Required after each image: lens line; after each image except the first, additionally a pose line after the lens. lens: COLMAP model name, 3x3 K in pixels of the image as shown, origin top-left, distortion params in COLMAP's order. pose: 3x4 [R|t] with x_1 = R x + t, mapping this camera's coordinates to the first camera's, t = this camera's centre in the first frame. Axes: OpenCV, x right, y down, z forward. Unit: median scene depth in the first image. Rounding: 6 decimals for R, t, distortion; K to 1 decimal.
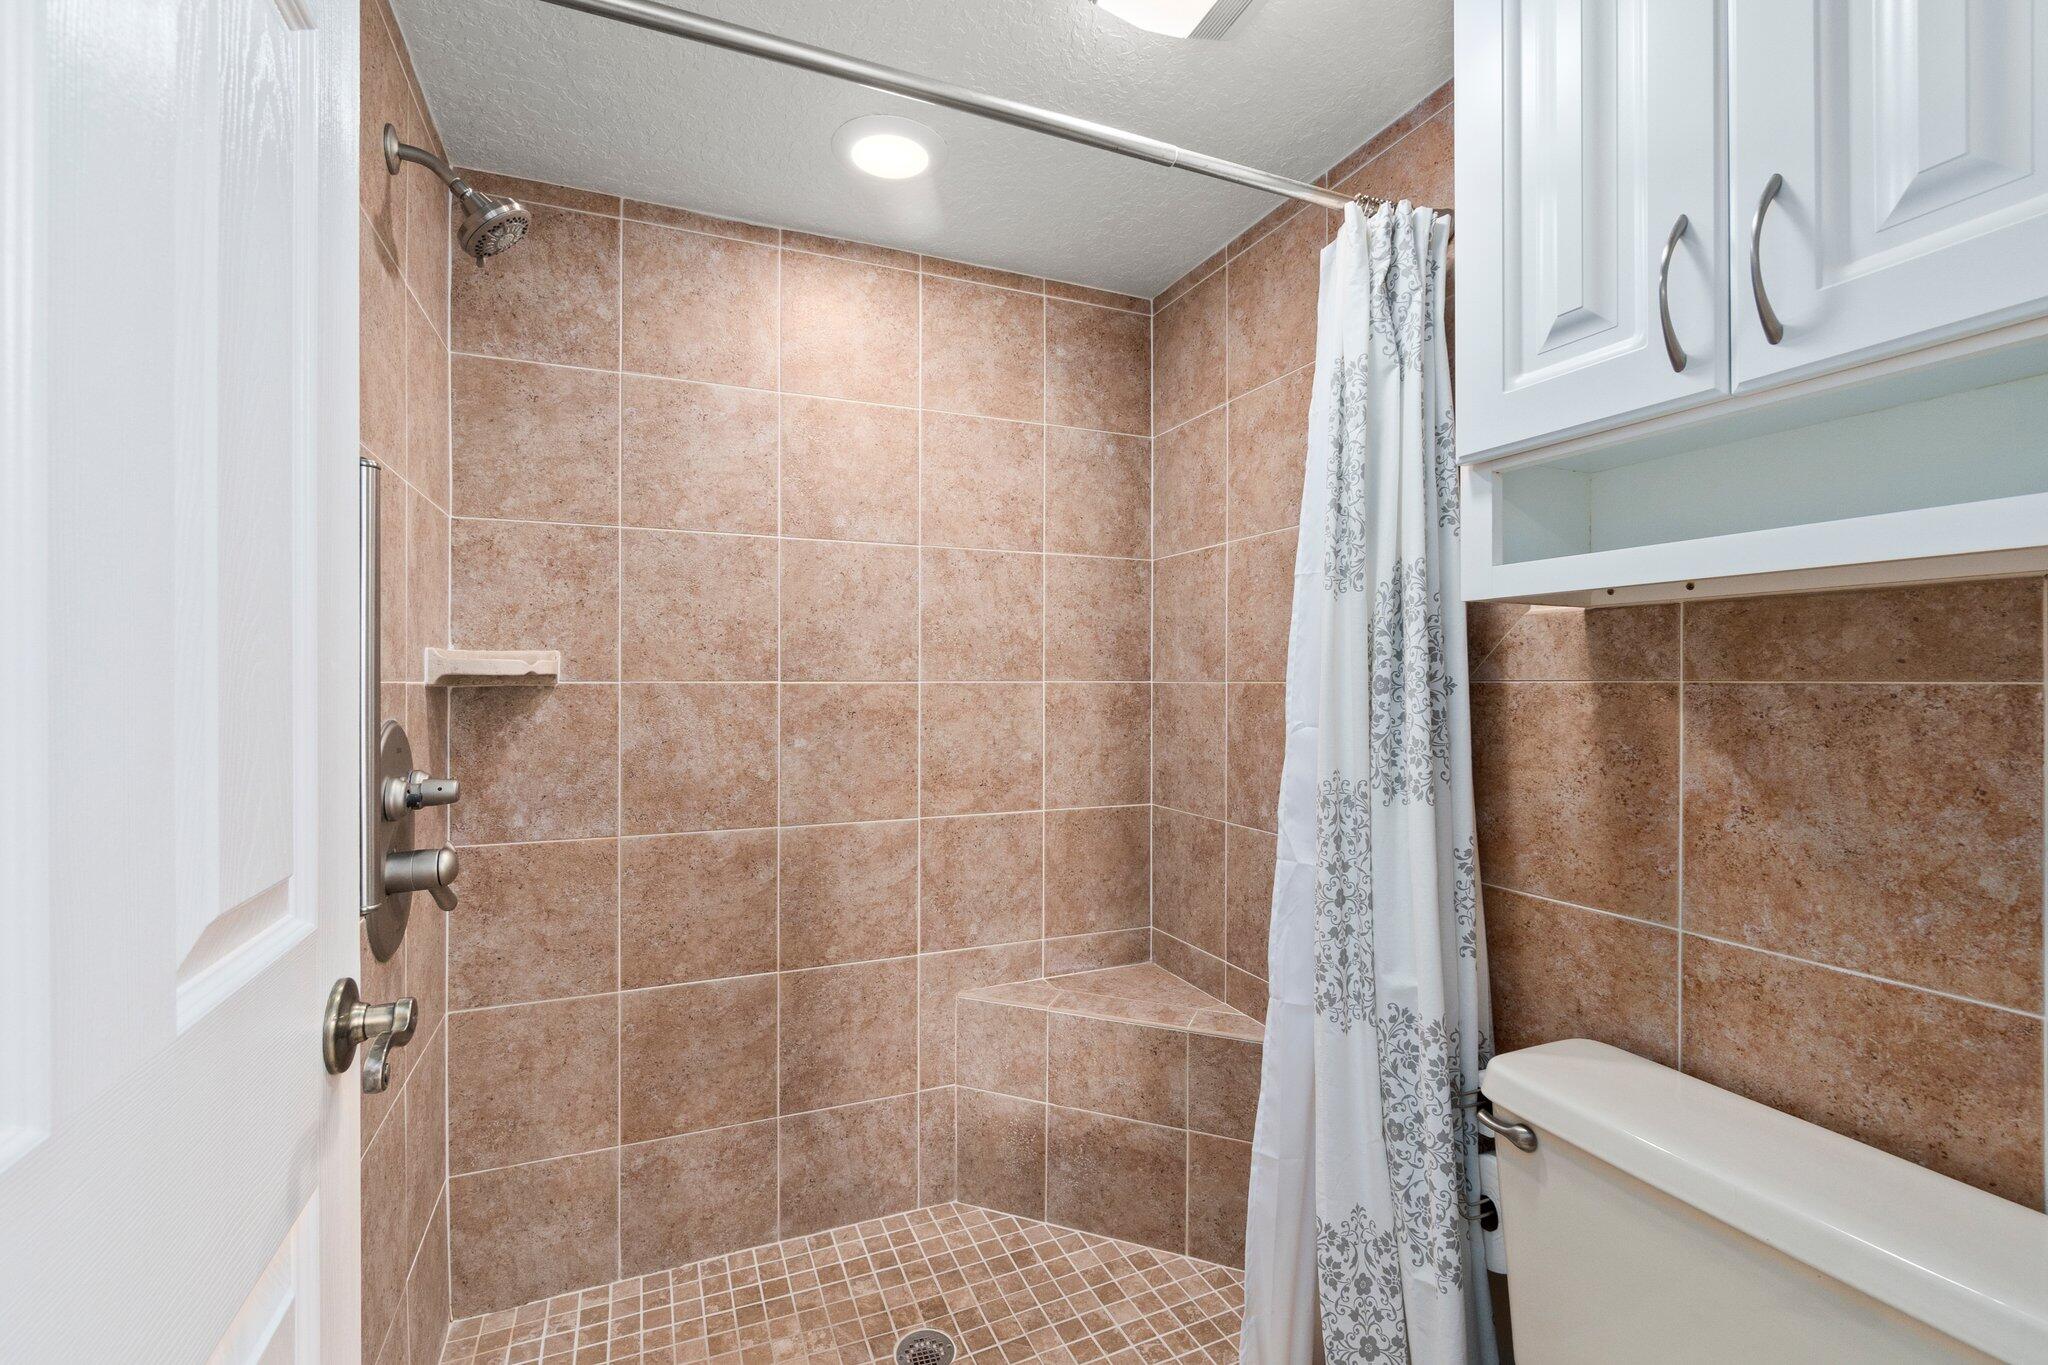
lens RADIAL K [[886.1, 0, 1031.1], [0, 886.1, 679.4], [0, 0, 1]] dist [-0.006875, 0.002535]
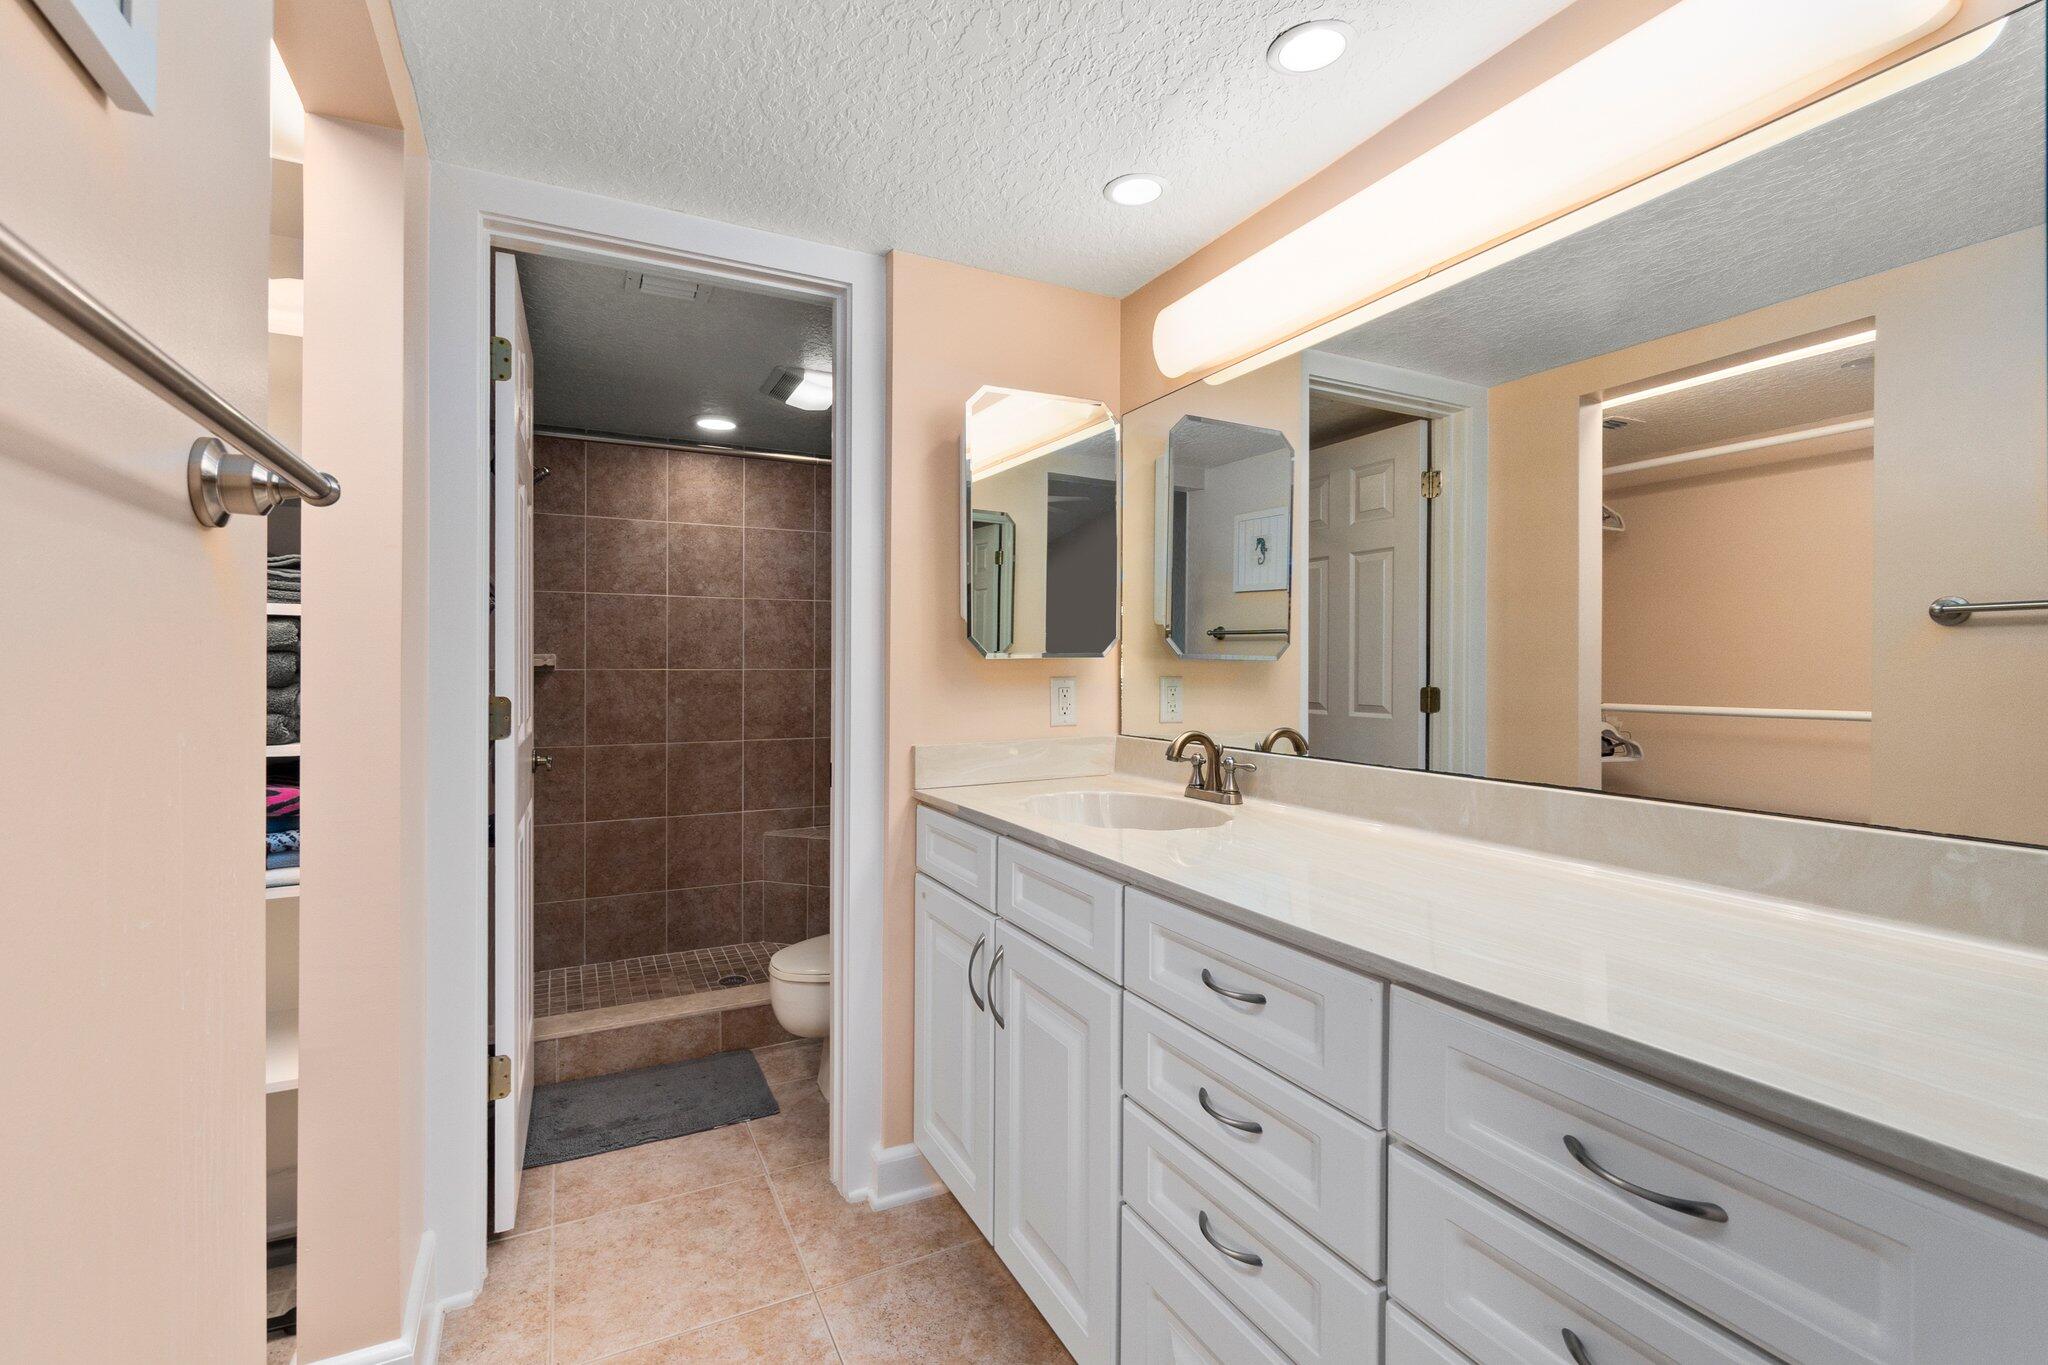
lens RADIAL K [[886.1, 0, 1021.9], [0, 886.1, 665.3], [0, 0, 1]] dist [-0.006875, 0.002535]
pose [[0.998093, 0.002074, 0.061691, 0.381550], [-0.002271, 0.999993, 0.003120, -0.013972], [-0.061684, -0.003254, 0.998090, -1.013544]]
